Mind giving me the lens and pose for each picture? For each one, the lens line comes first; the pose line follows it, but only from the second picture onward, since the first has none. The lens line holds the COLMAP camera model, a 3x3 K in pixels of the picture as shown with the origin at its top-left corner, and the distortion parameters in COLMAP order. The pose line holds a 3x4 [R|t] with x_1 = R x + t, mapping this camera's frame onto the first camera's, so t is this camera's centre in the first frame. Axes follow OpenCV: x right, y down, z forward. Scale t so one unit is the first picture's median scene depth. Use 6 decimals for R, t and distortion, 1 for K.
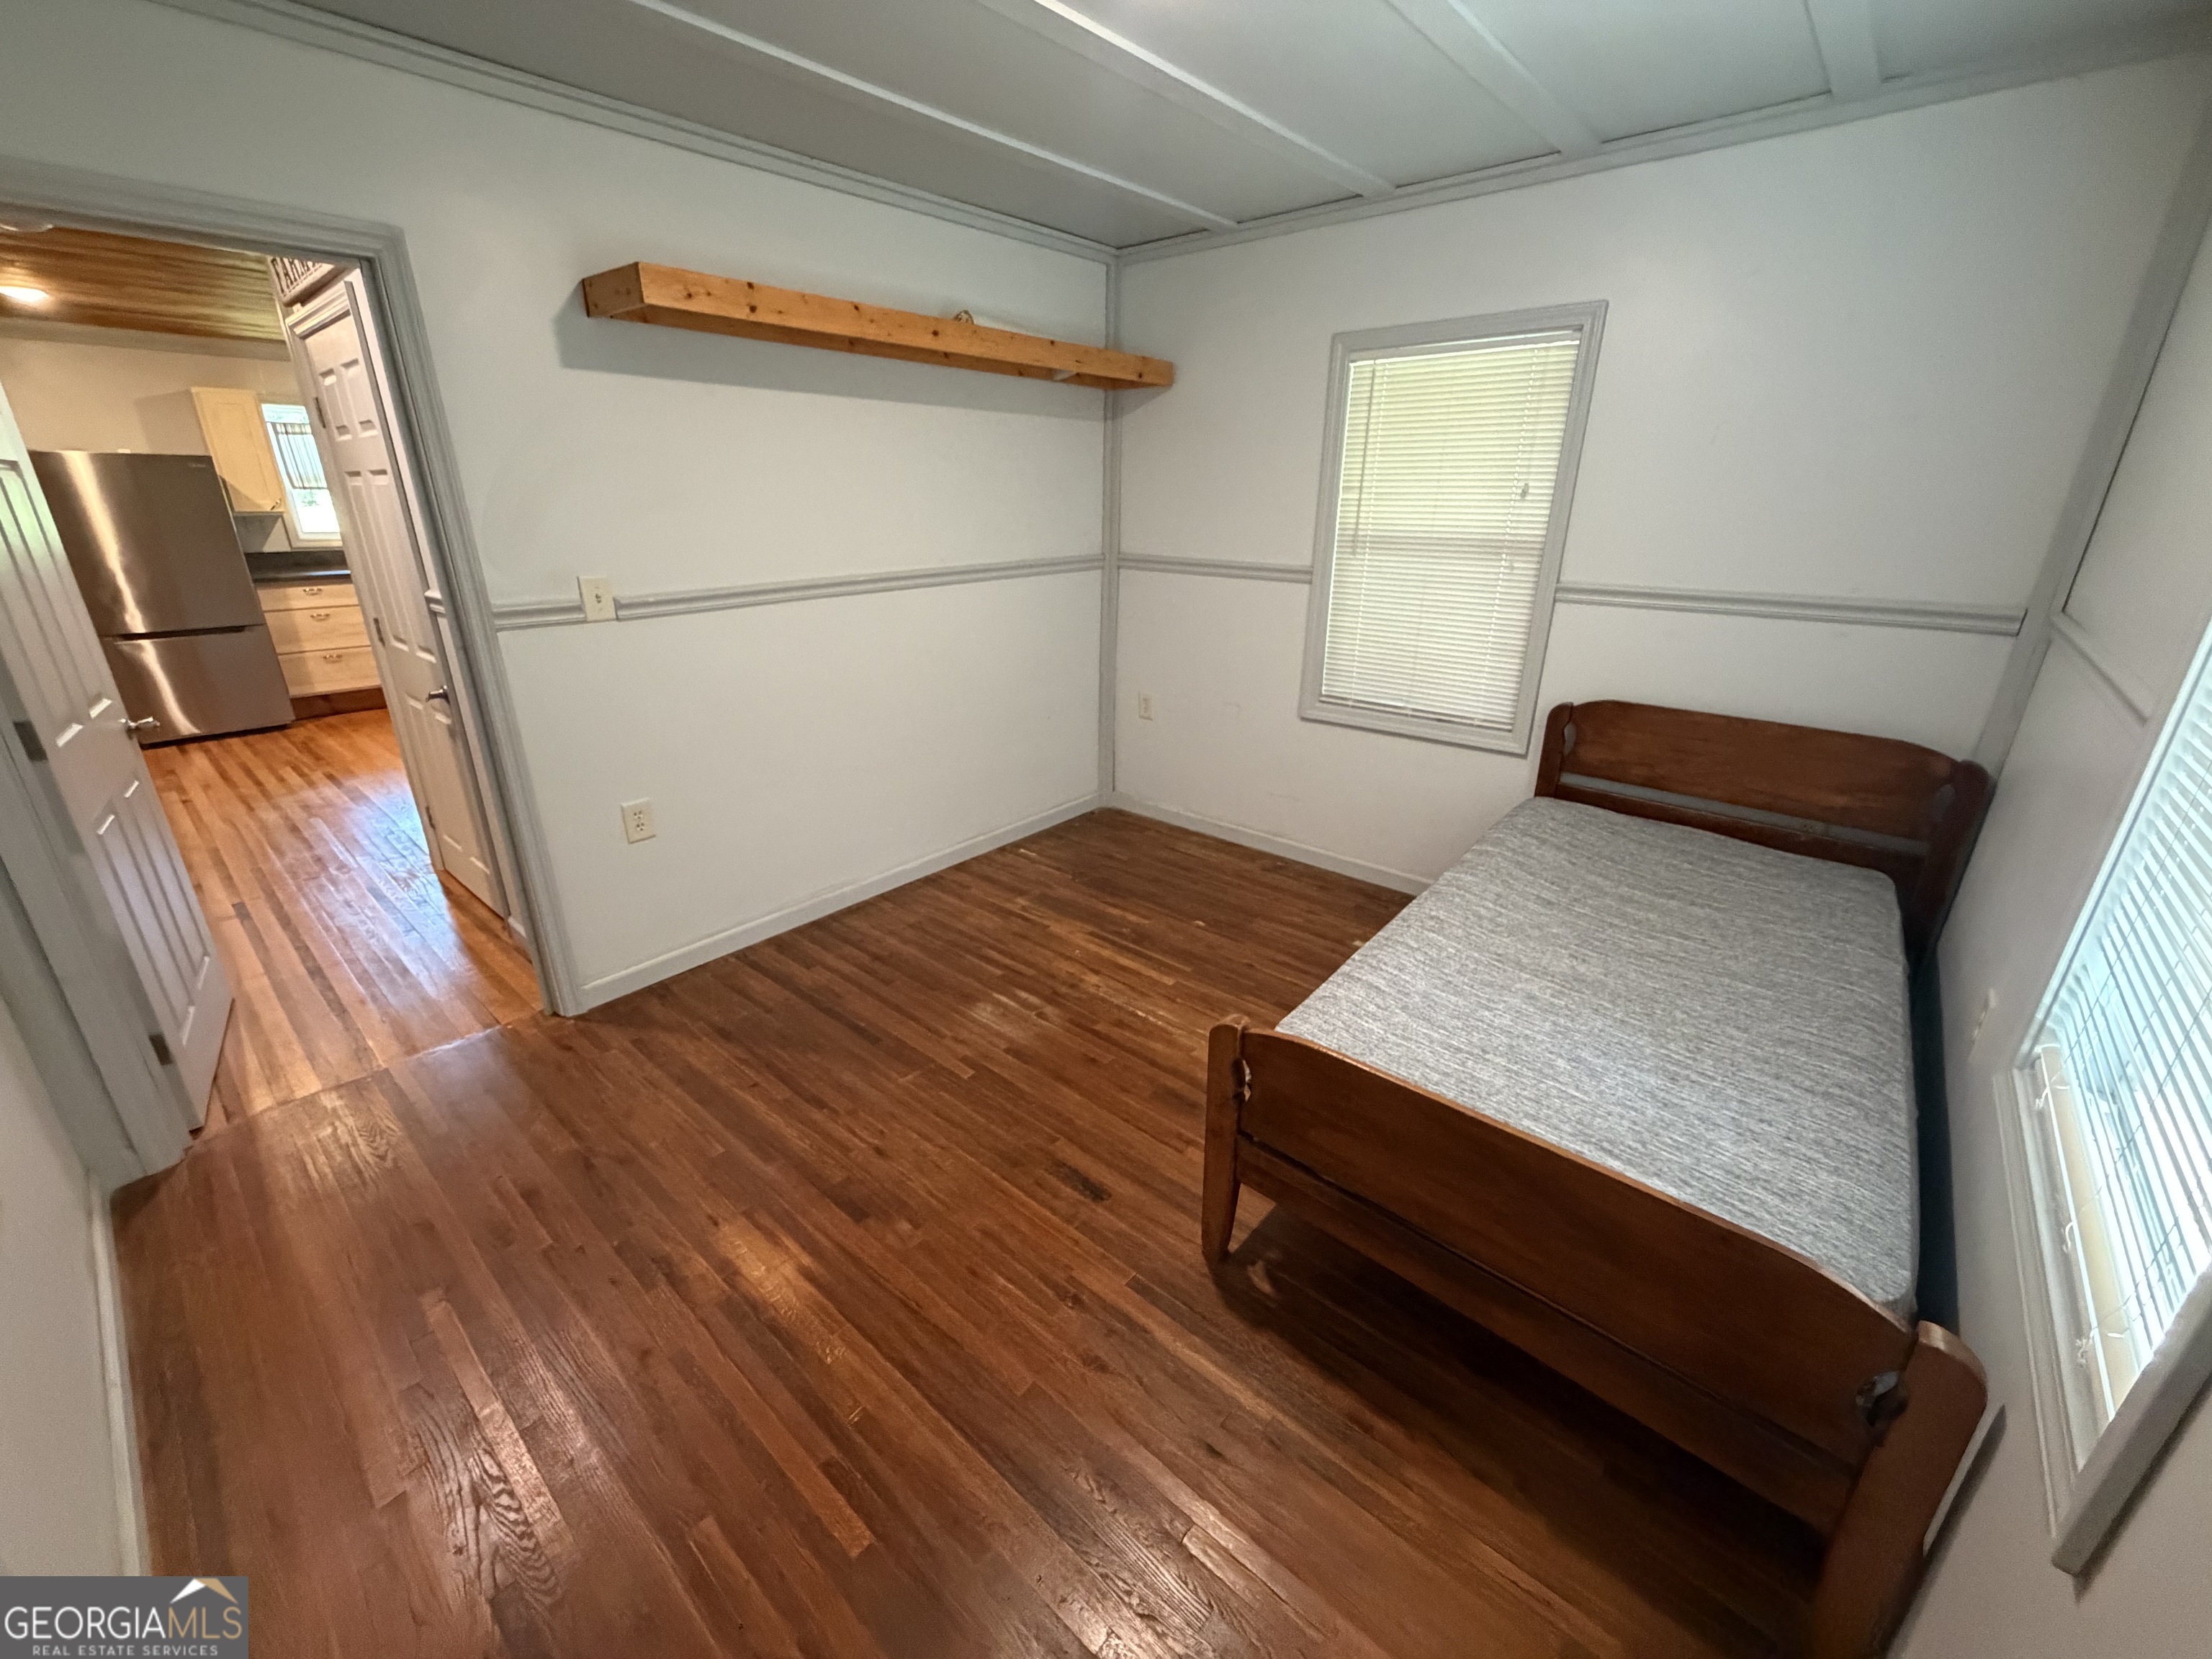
lens RADIAL K [[891.3, 0, 1100.5], [0, 891.3, 816.9], [0, 0, 1]] dist [0.001202, 0.000120]
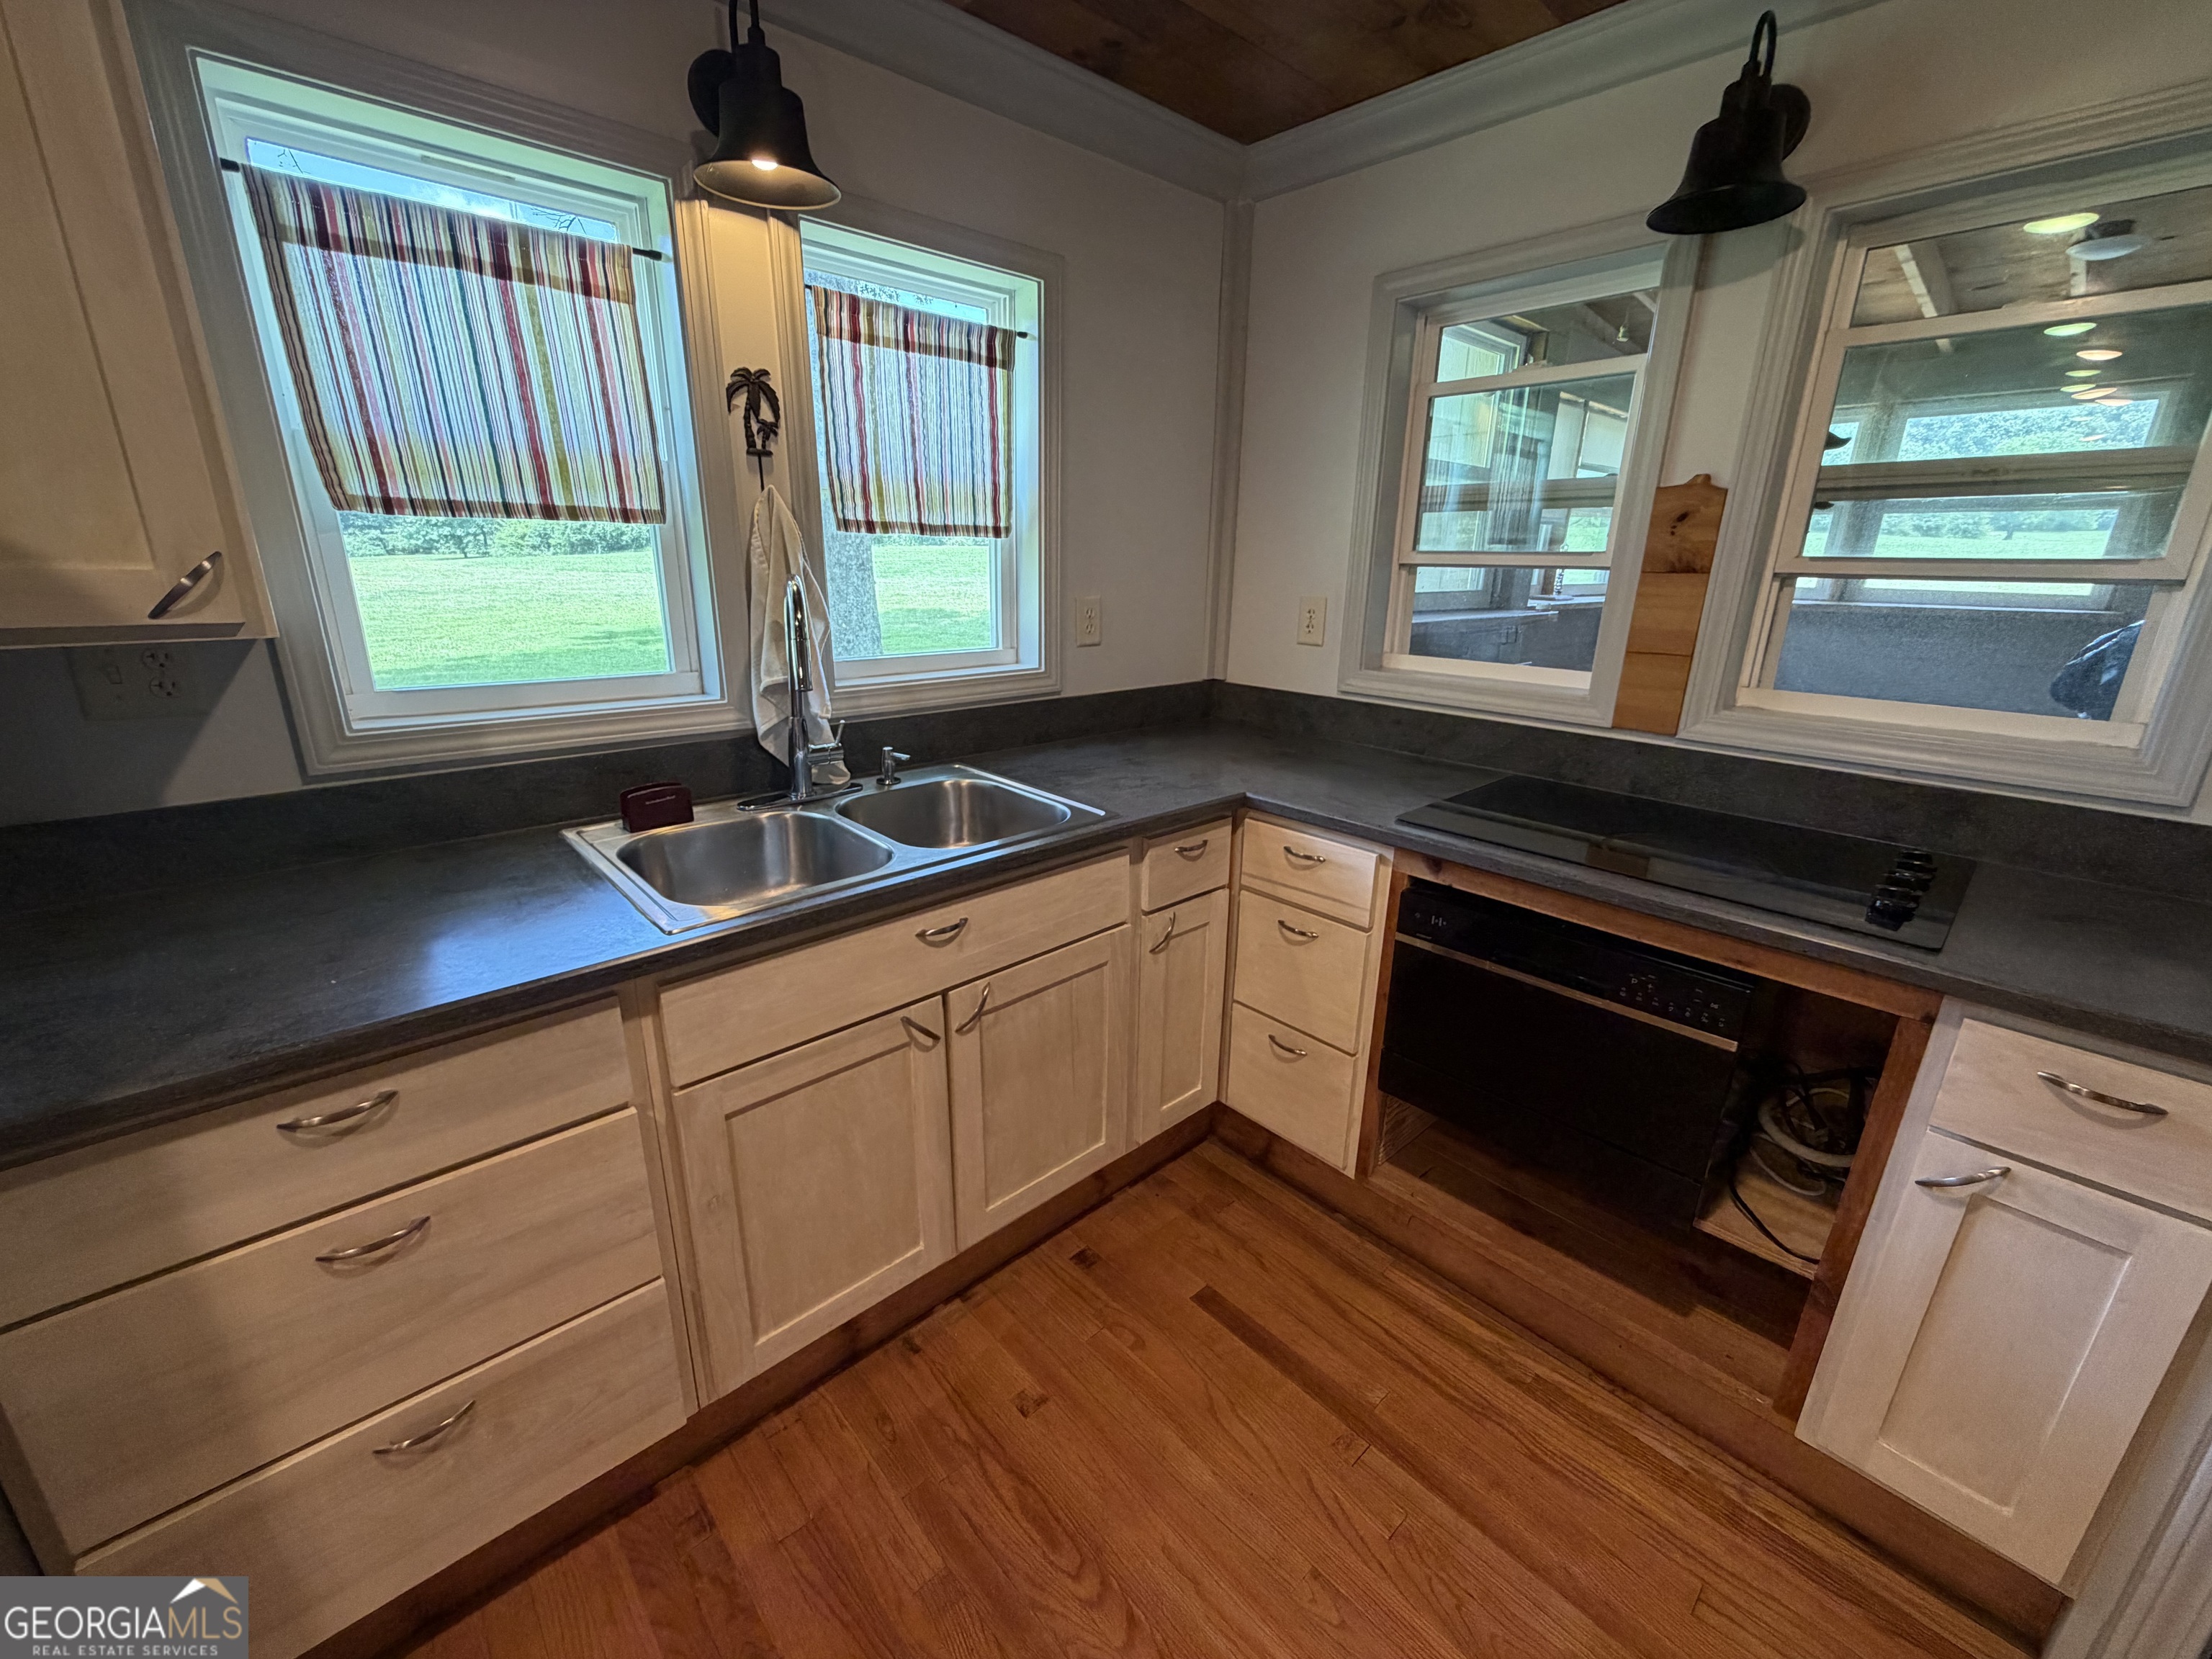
lens RADIAL K [[881.9, 0, 1099.9], [0, 881.9, 828.2], [0, 0, 1]] dist [-0.000909, -0.000071]
pose [[0.993621, 0.045281, -0.103277, -0.124614], [-0.049752, 0.997914, -0.041134, -0.051998], [0.101199, 0.046010, 0.993802, 0.145208]]
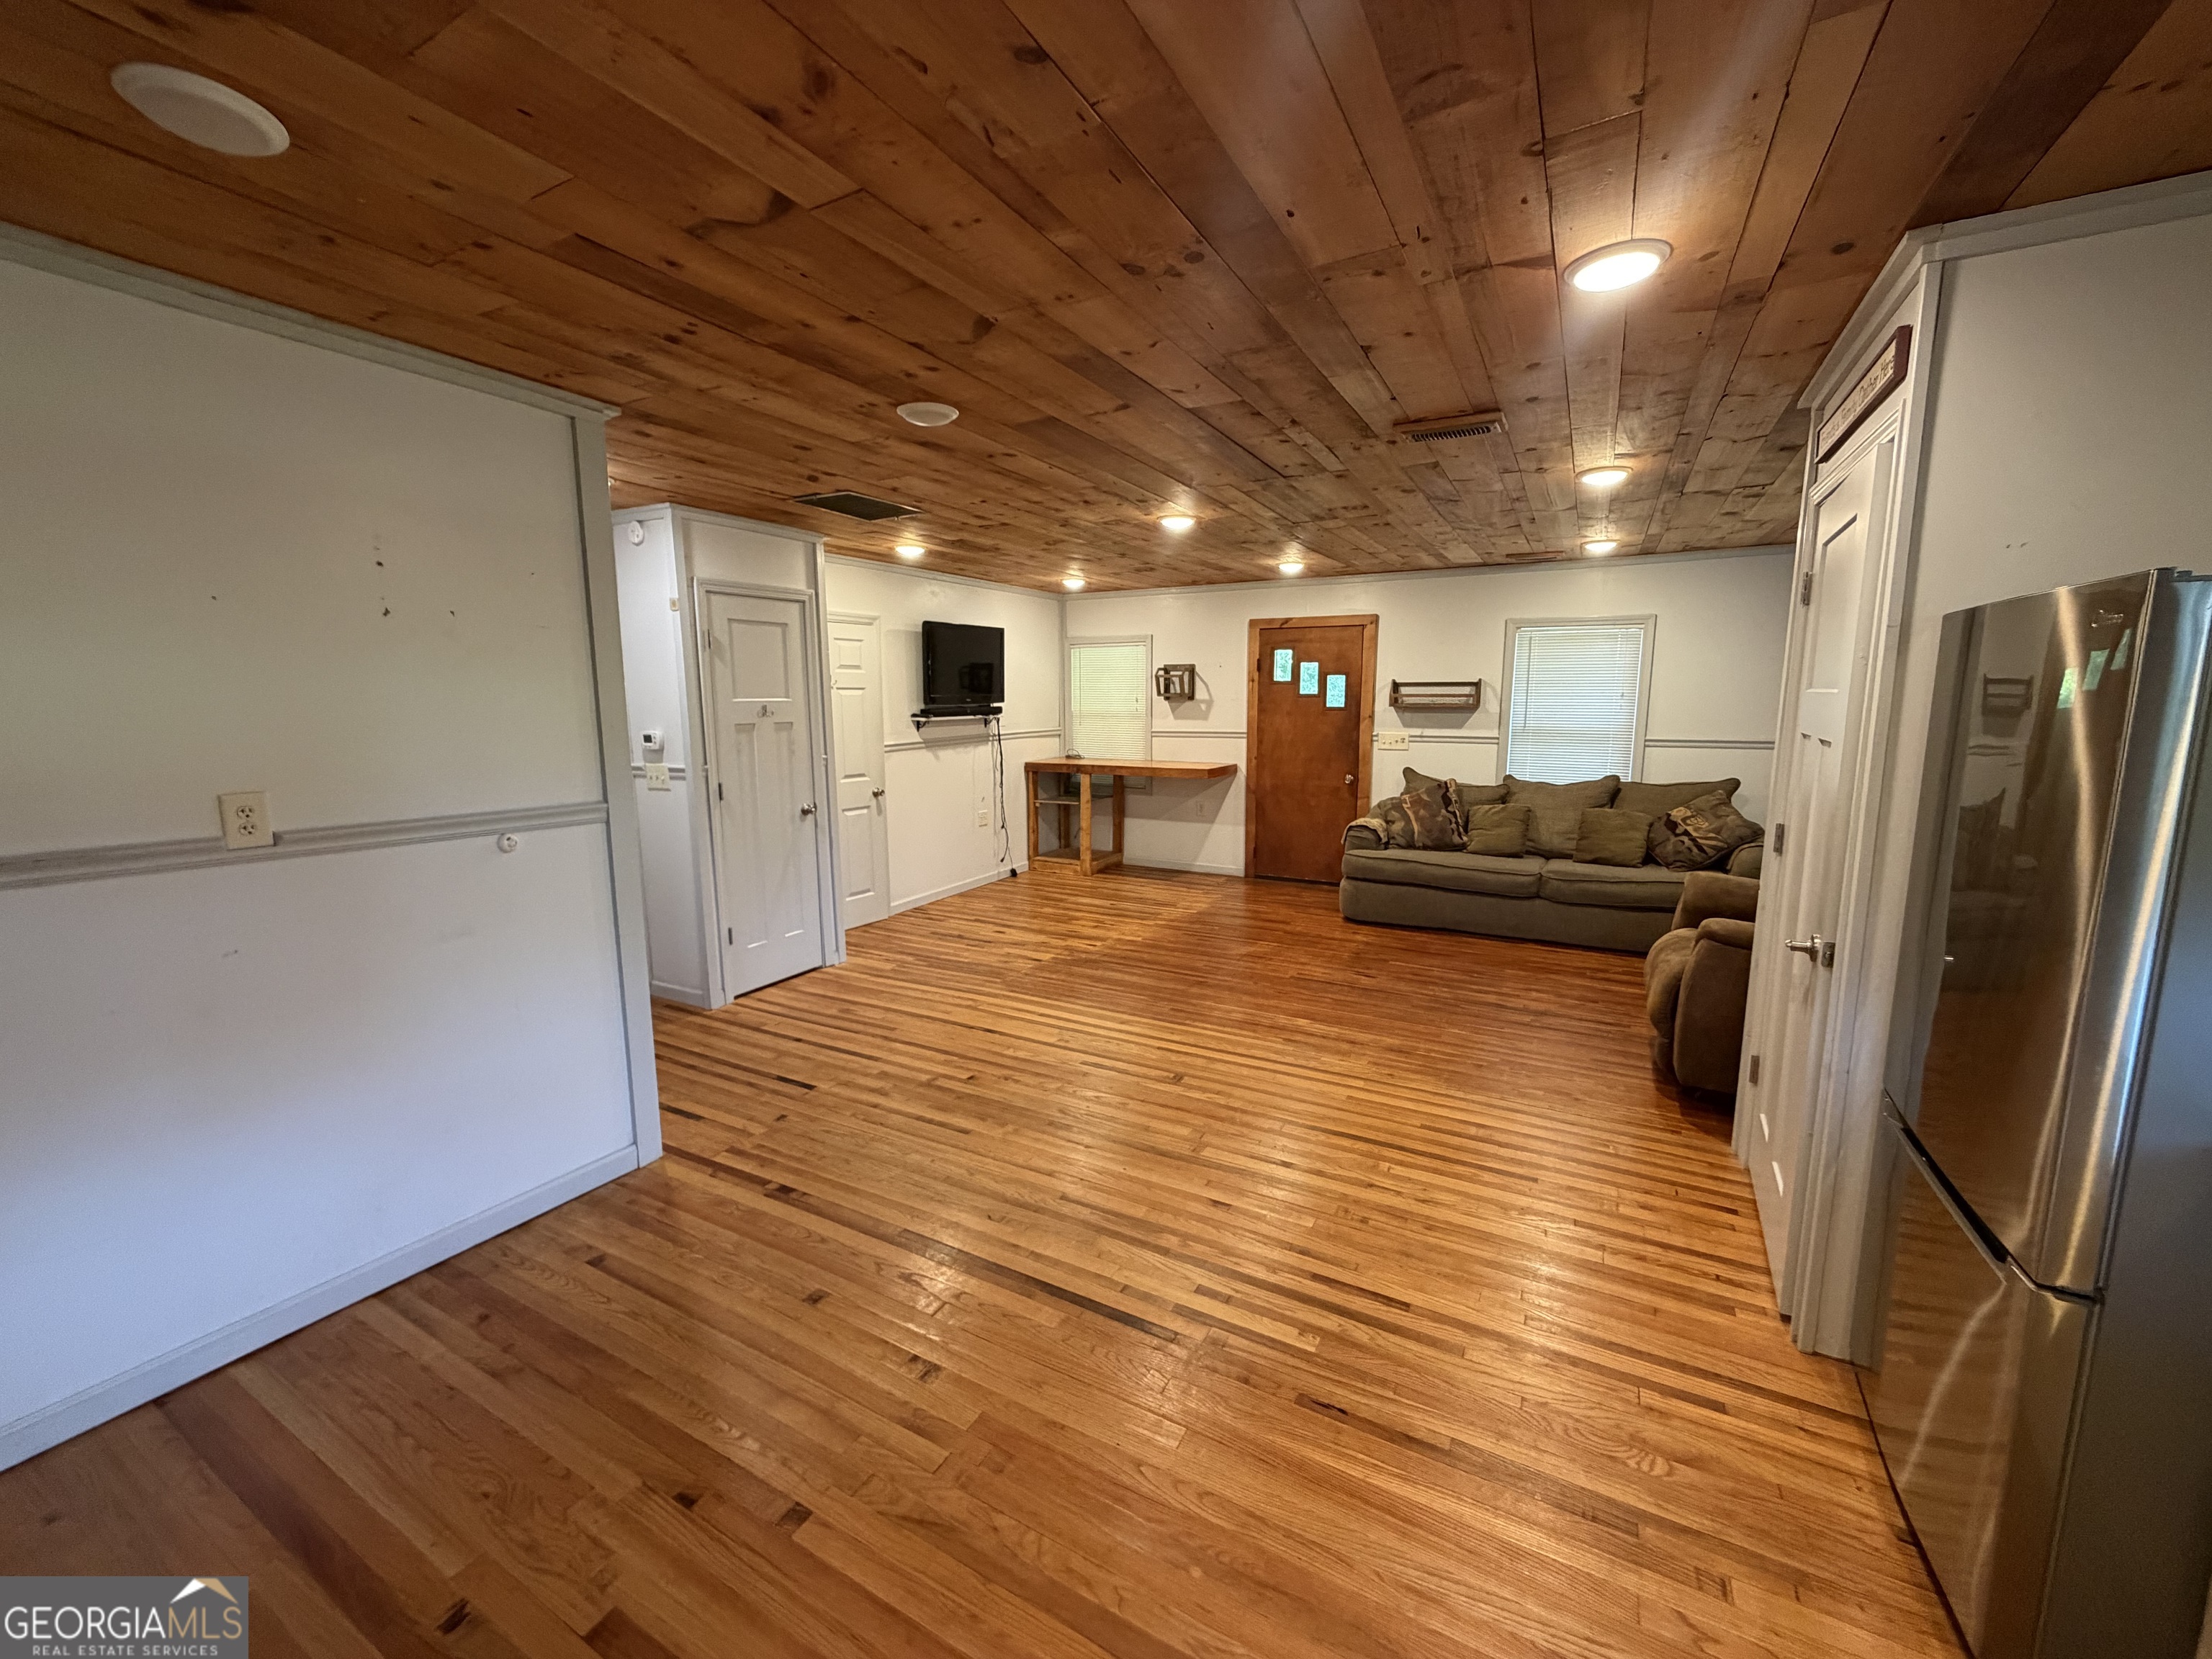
lens RADIAL K [[881.9, 0, 1099.9], [0, 881.9, 828.2], [0, 0, 1]] dist [-0.000909, -0.000071]
pose [[-0.978583, 0.028719, -0.203838, -0.107366], [-0.071331, 0.881561, 0.466649, -0.065390], [0.193097, 0.471195, -0.860633, 0.176593]]
